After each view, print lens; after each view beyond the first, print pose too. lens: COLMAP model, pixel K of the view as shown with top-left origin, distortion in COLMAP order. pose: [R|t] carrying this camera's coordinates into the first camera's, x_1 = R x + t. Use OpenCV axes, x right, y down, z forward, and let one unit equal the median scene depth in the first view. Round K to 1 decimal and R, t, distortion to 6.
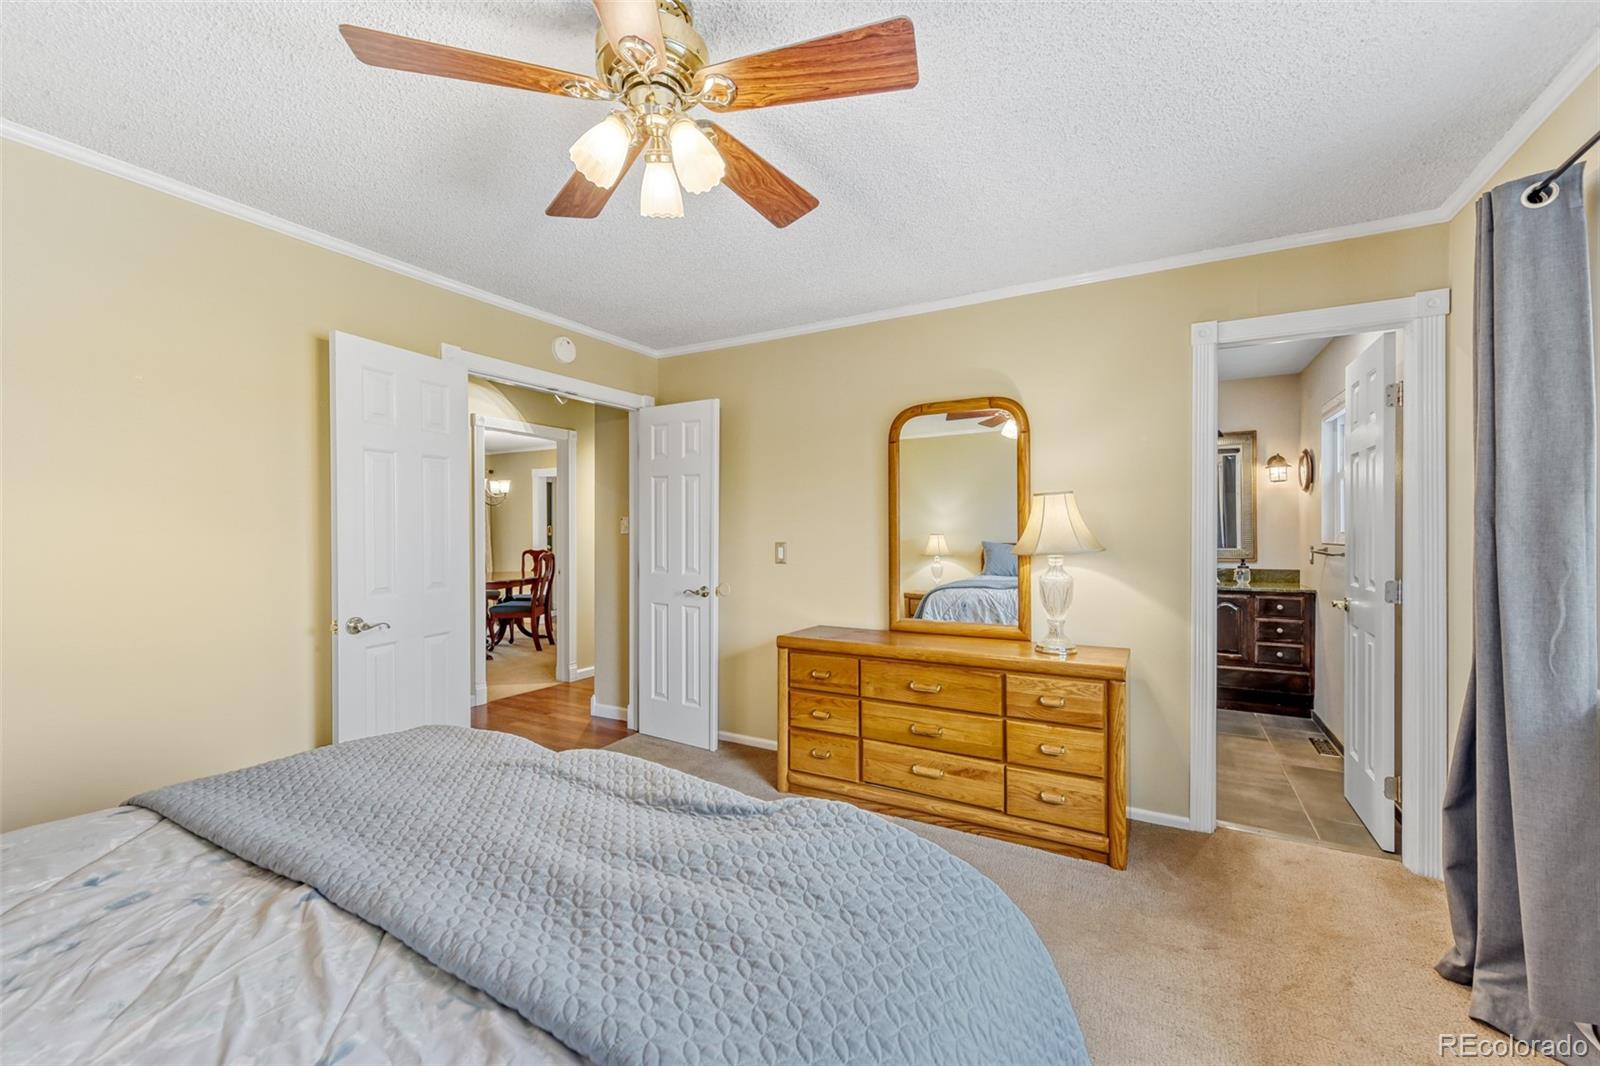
lens RADIAL K [[639.3, 0, 800.7], [0, 639.3, 536.9], [0, 0, 1]] dist [-0.000971, -0.000052]
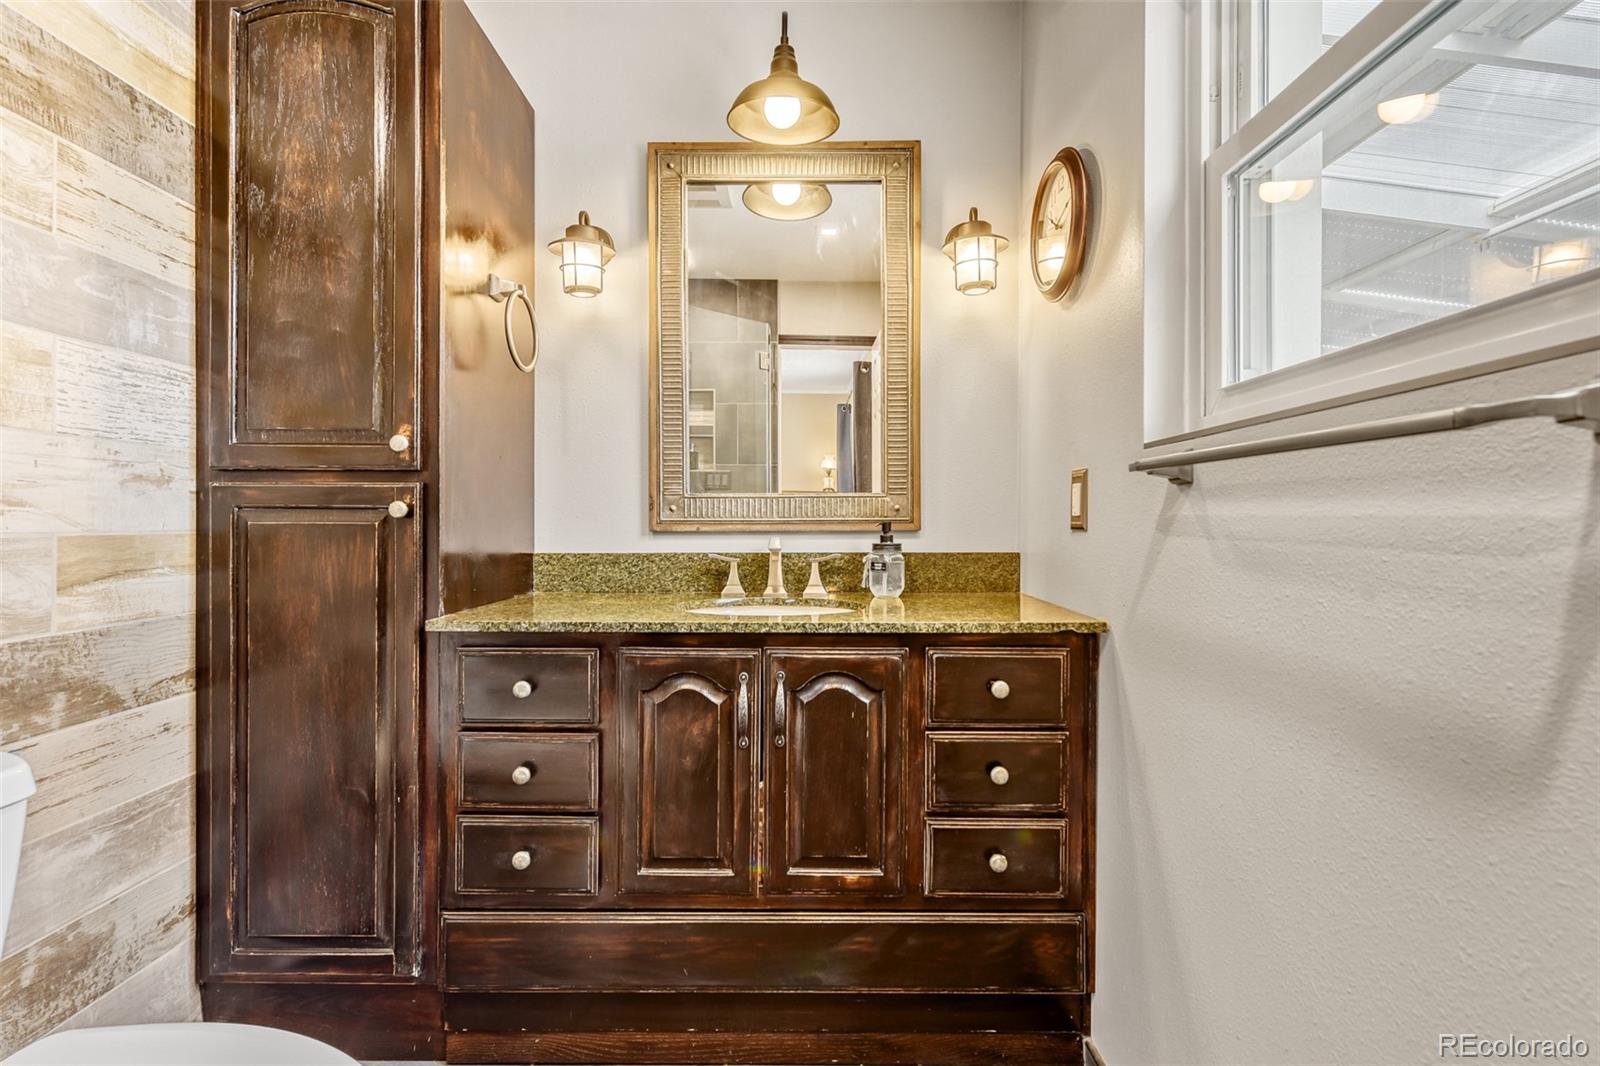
lens RADIAL K [[765.7, 0, 799.7], [0, 765.7, 527.1], [0, 0, 1]] dist [0.000126, -0.001981]
pose [[0.874081, 0.005233, 0.485753, 0.504238], [-0.006539, 0.999978, 0.000994, 0.039862], [-0.485737, -0.004045, 0.874096, 0.739089]]
